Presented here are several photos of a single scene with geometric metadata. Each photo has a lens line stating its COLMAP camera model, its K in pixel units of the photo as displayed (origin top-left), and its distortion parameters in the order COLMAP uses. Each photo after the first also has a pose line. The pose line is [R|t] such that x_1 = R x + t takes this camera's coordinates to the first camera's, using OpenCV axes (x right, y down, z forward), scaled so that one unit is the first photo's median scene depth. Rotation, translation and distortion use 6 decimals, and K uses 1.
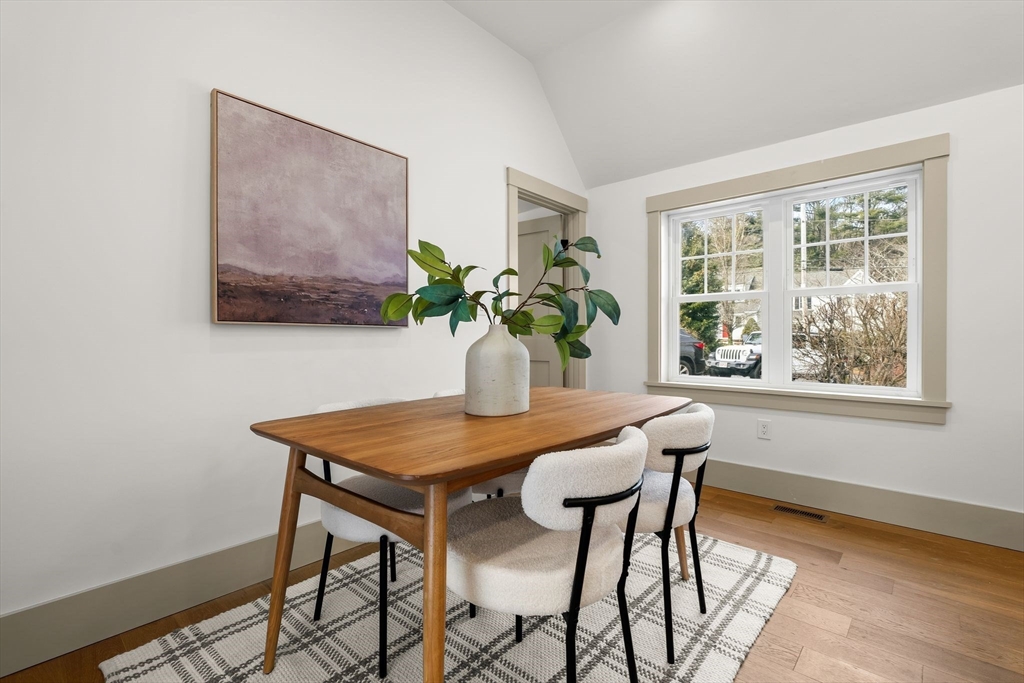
lens RADIAL K [[468.9, 0, 509.5], [0, 468.9, 340.9], [0, 0, 1]] dist [-0.002390, -0.000301]
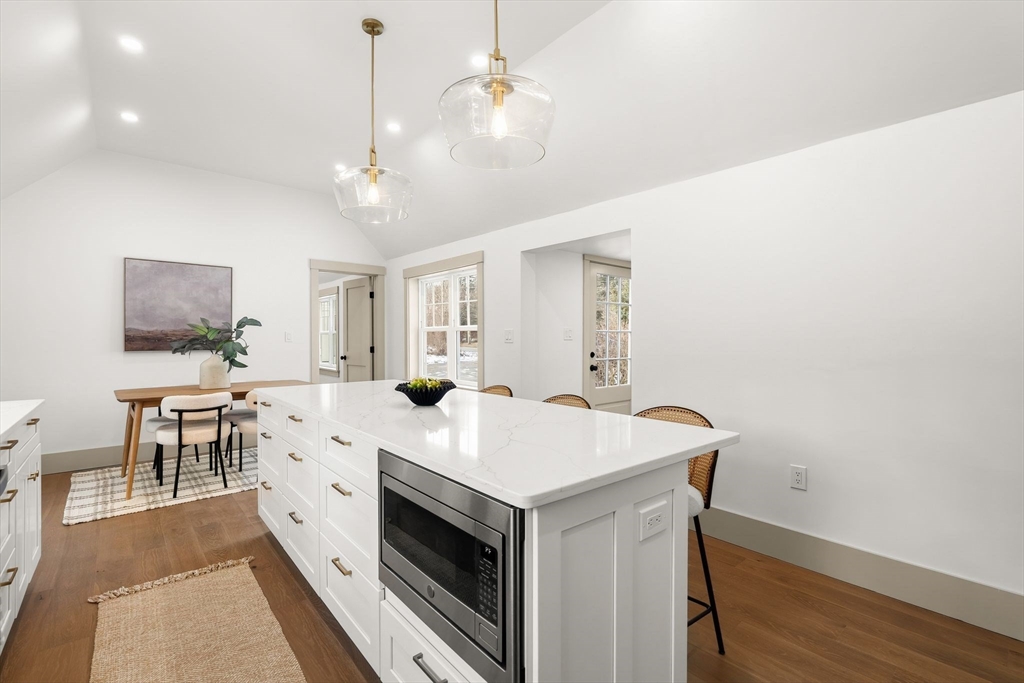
lens RADIAL K [[468.9, 0, 516.1], [0, 468.9, 340.2], [0, 0, 1]] dist [-0.002390, -0.000301]
pose [[0.991362, -0.001006, -0.131151, 1.491430], [0.000651, 0.999996, -0.002751, -0.077274], [0.131154, 0.002642, 0.991359, -1.008199]]
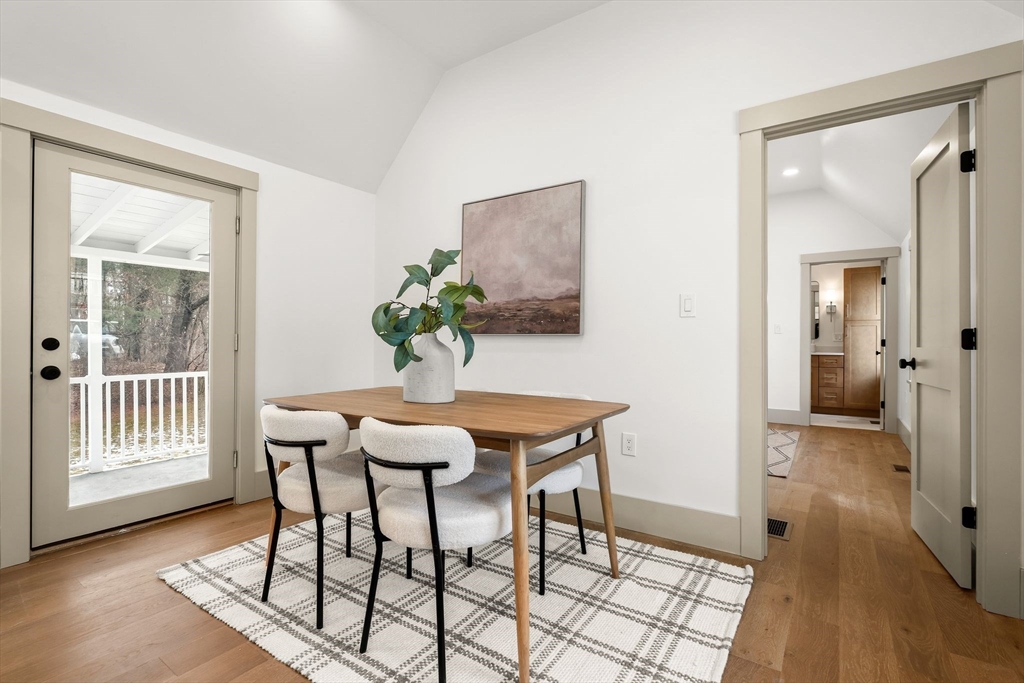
lens RADIAL K [[468.9, 0, 510.4], [0, 468.9, 342.1], [0, 0, 1]] dist [-0.002390, -0.000301]
pose [[0.126798, -0.005448, -0.991914, 0.985735], [-0.012709, 0.999894, -0.007116, -0.001544], [0.991847, 0.013509, 0.126715, 0.814690]]
